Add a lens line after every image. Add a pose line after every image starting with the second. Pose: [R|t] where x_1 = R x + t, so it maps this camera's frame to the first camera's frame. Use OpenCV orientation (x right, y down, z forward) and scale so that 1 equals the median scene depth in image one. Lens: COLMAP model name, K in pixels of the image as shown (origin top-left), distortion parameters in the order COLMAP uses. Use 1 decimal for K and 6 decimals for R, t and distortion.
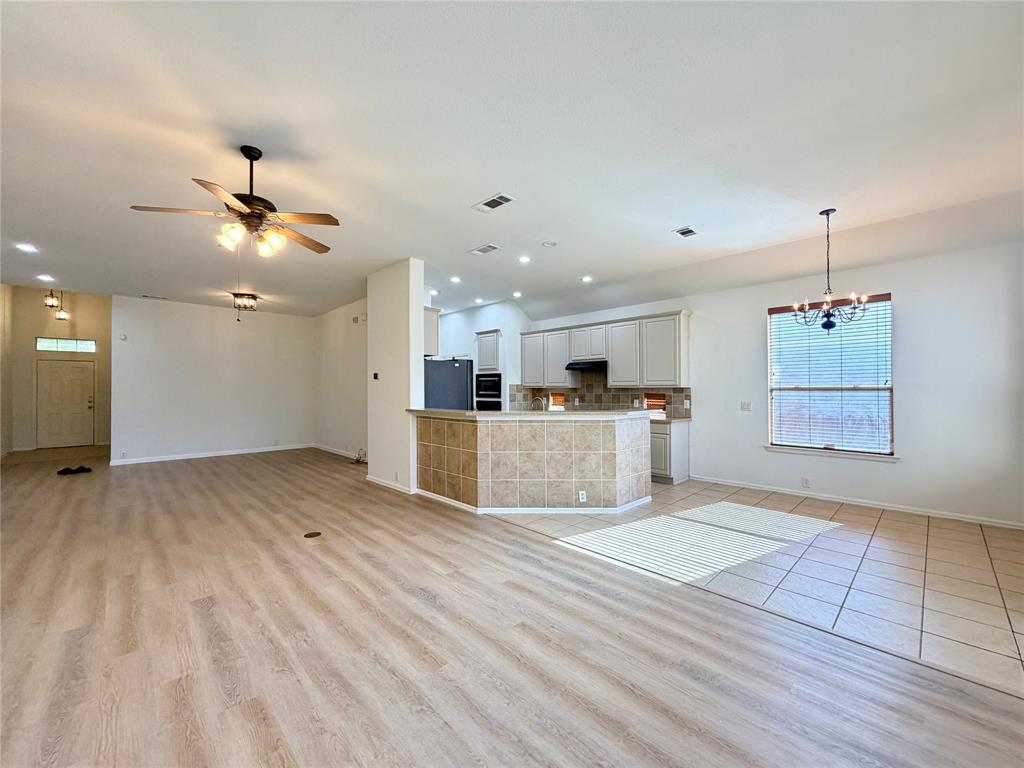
lens RADIAL K [[409.2, 0, 510.2], [0, 409.2, 386.4], [0, 0, 1]] dist [-0.002192, 0.000096]
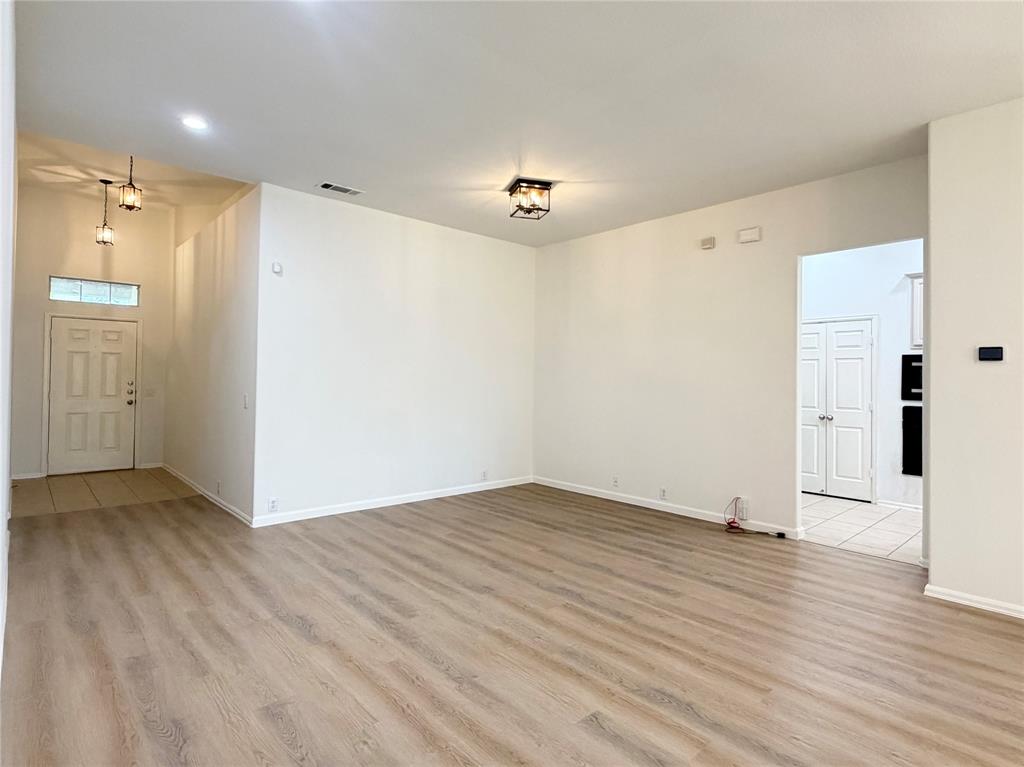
lens RADIAL K [[543.5, 0, 509.6], [0, 543.5, 379.2], [0, 0, 1]] dist [-0.000054, -0.000308]
pose [[0.999407, 0.016769, -0.030076, -0.736716], [-0.016490, 0.999819, 0.009522, 0.002857], [0.030231, -0.009021, 0.999502, 0.397791]]
